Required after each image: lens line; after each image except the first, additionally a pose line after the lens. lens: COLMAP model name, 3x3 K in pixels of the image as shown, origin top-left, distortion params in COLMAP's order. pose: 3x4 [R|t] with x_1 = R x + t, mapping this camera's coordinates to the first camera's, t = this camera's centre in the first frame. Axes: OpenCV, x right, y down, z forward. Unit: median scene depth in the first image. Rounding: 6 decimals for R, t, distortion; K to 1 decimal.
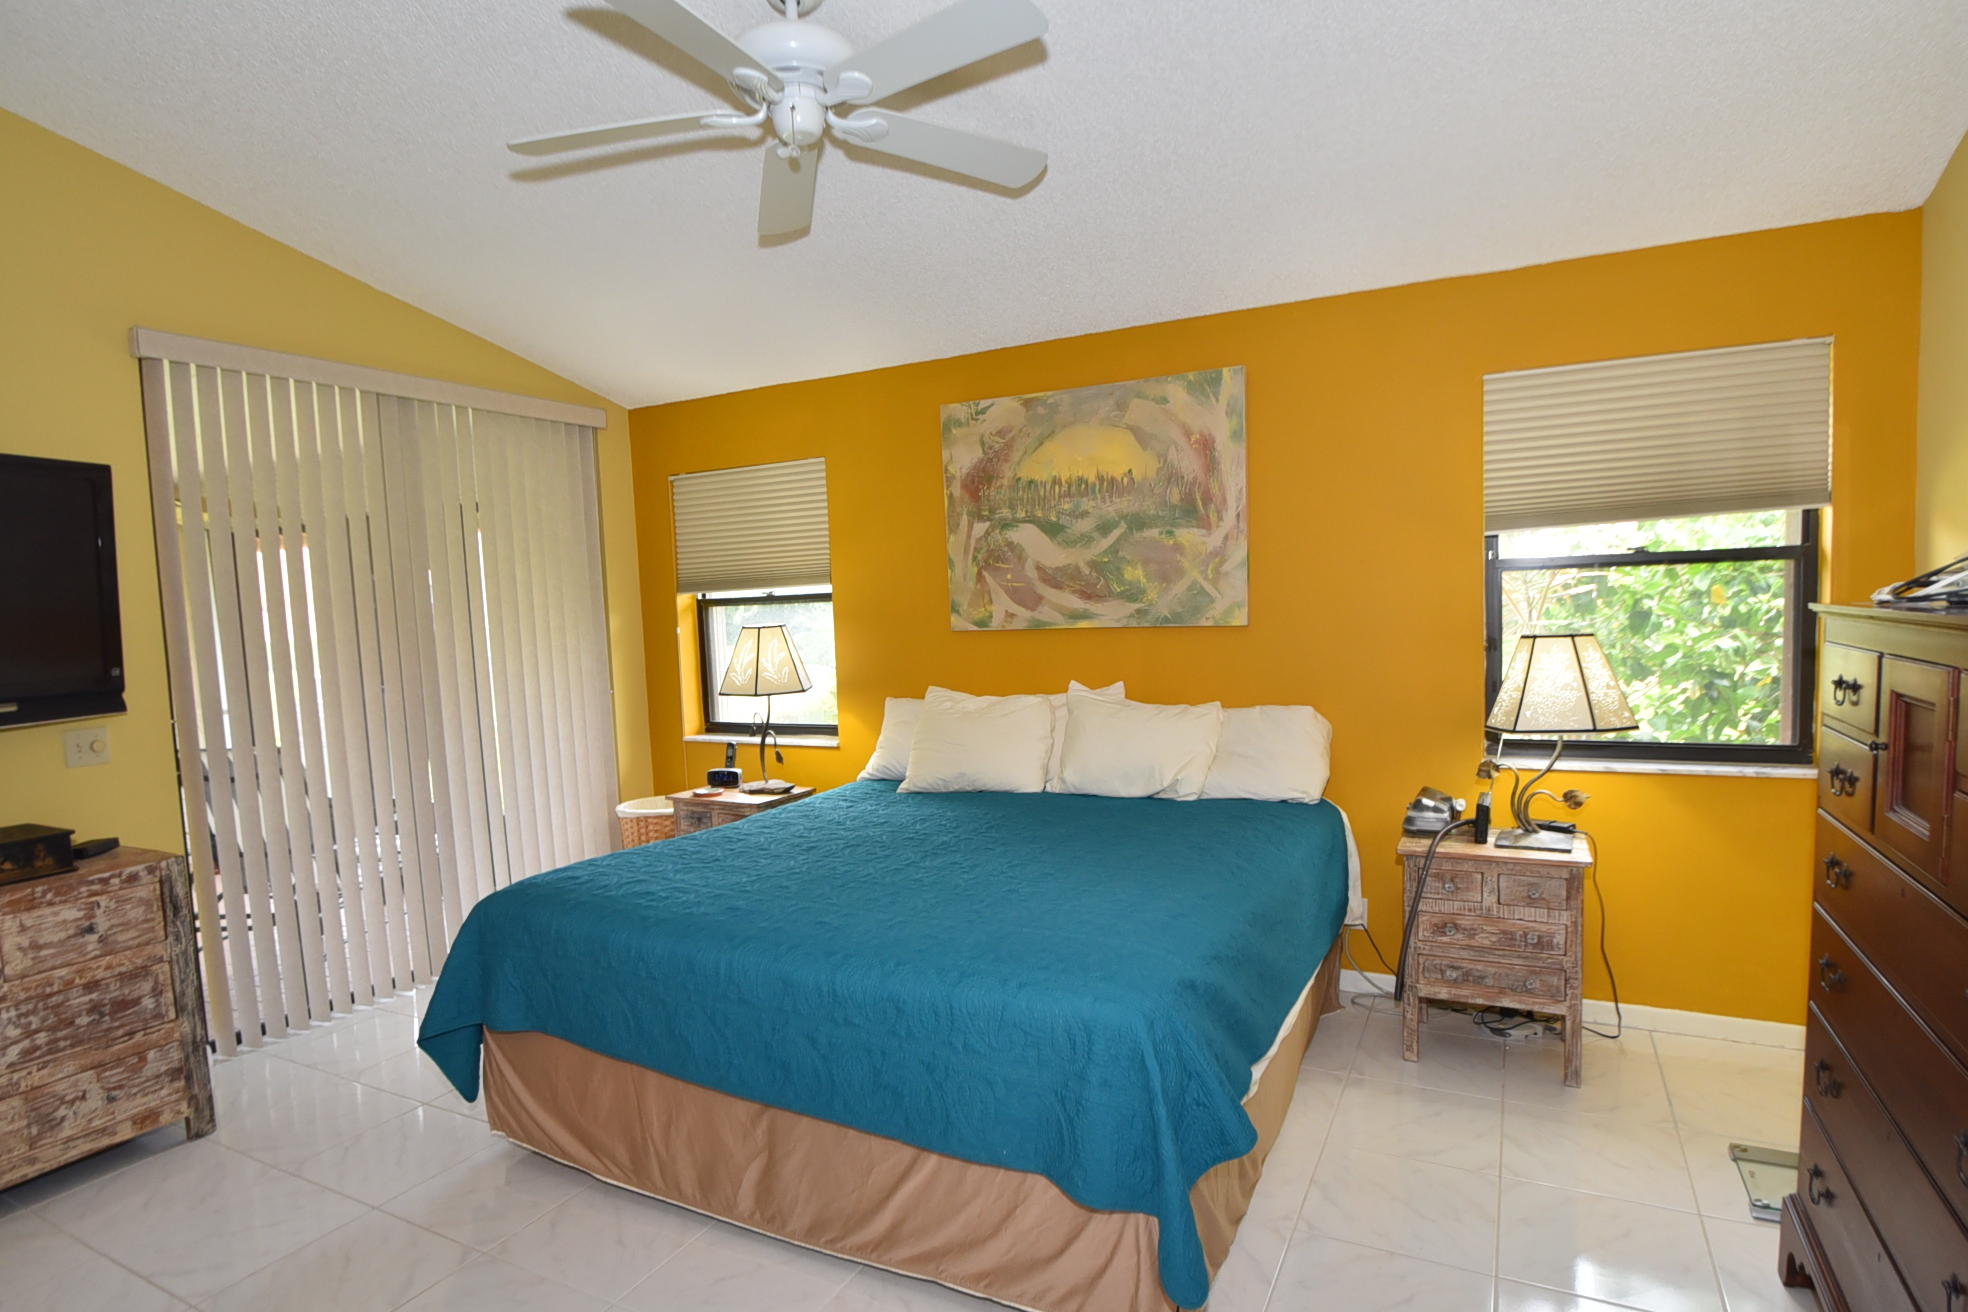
lens RADIAL K [[966.6, 0, 985.0], [0, 966.6, 679.2], [0, 0, 1]] dist [-0.014402, -0.000133]
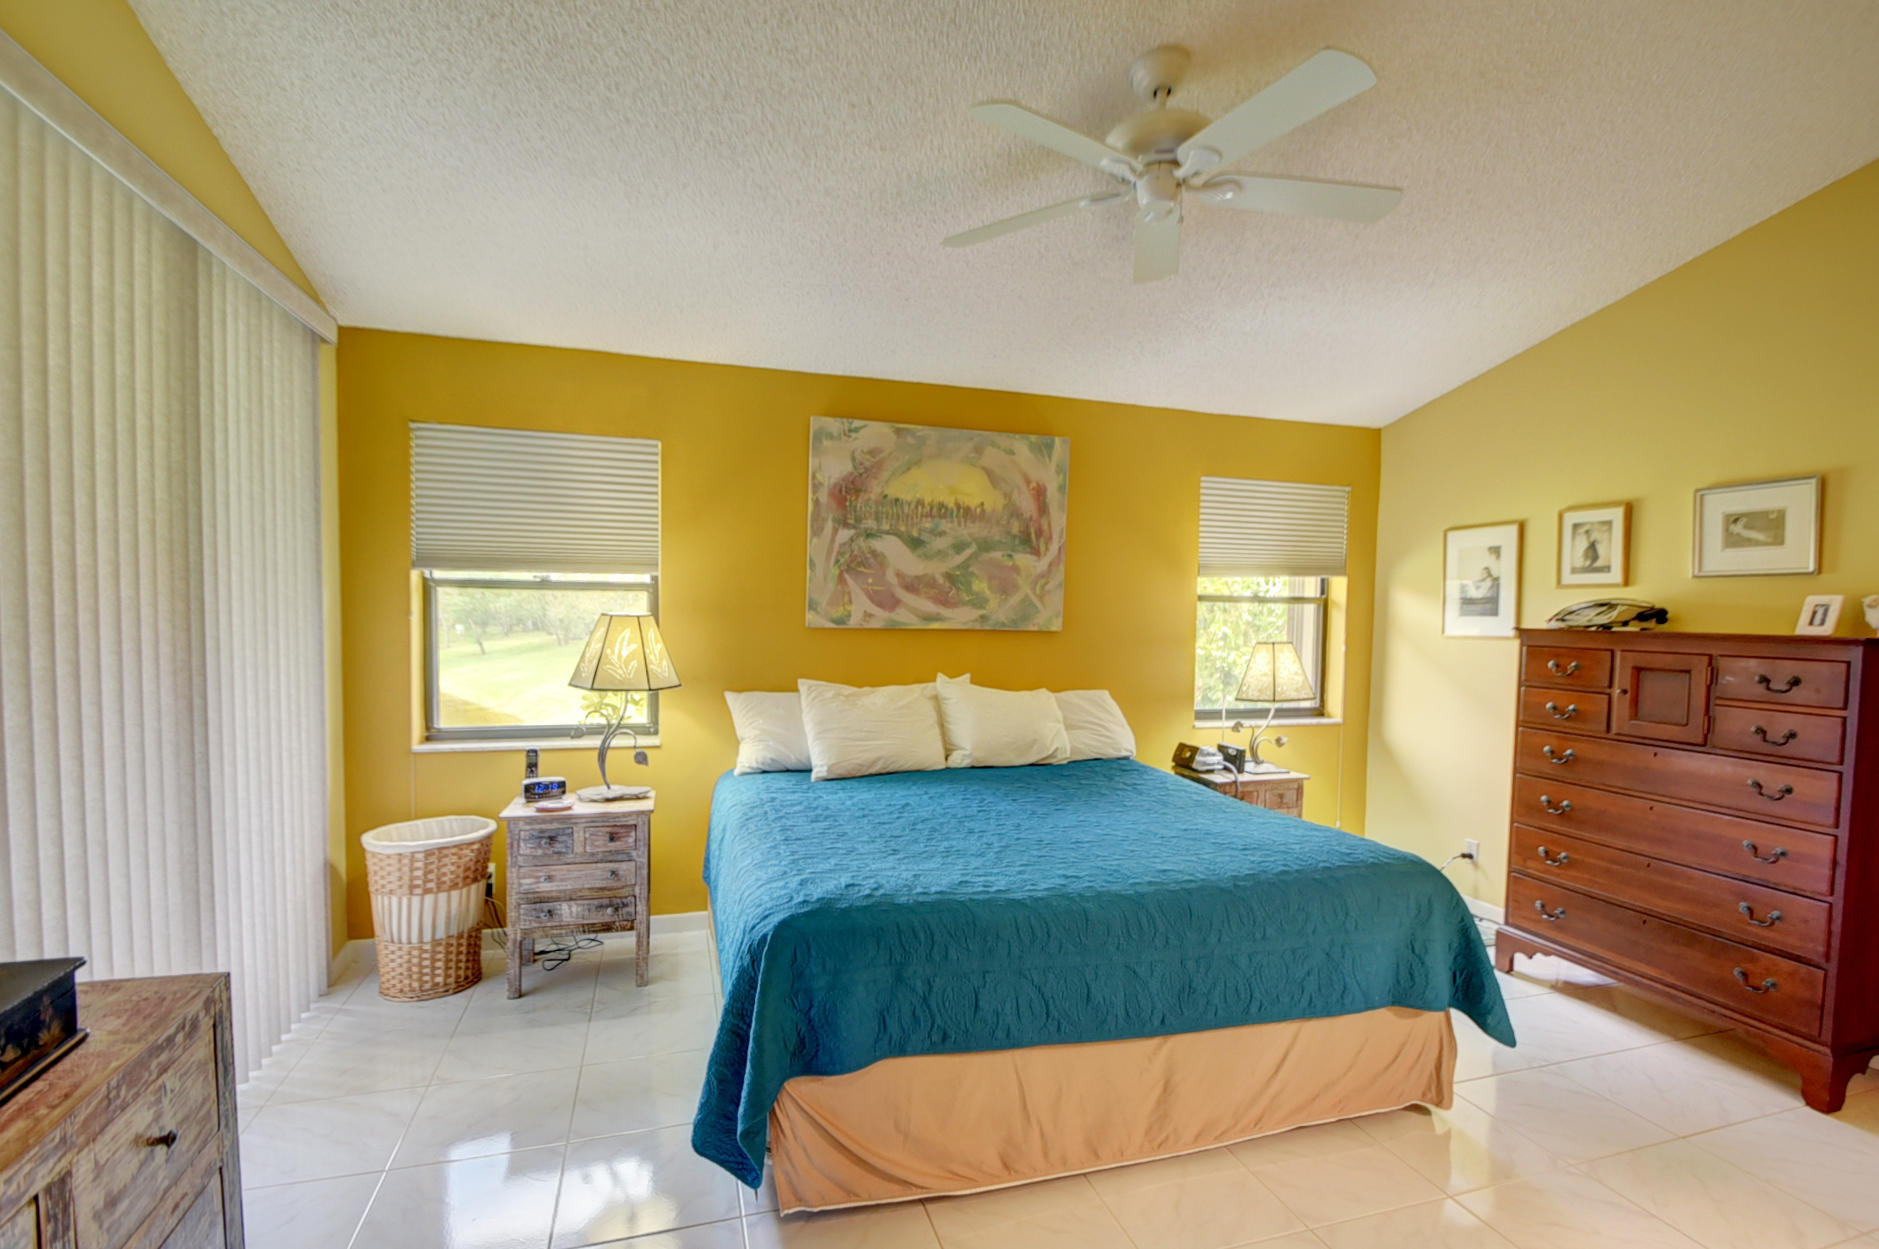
lens RADIAL K [[839.5, 0, 944.6], [0, 839.5, 650.3], [0, 0, 1]] dist [0.006738, -0.010172]
pose [[0.736619, 0.018592, 0.676052, -0.593579], [0.009165, 0.999256, -0.037467, 0.012254], [-0.676246, 0.033795, 0.735900, 0.239608]]
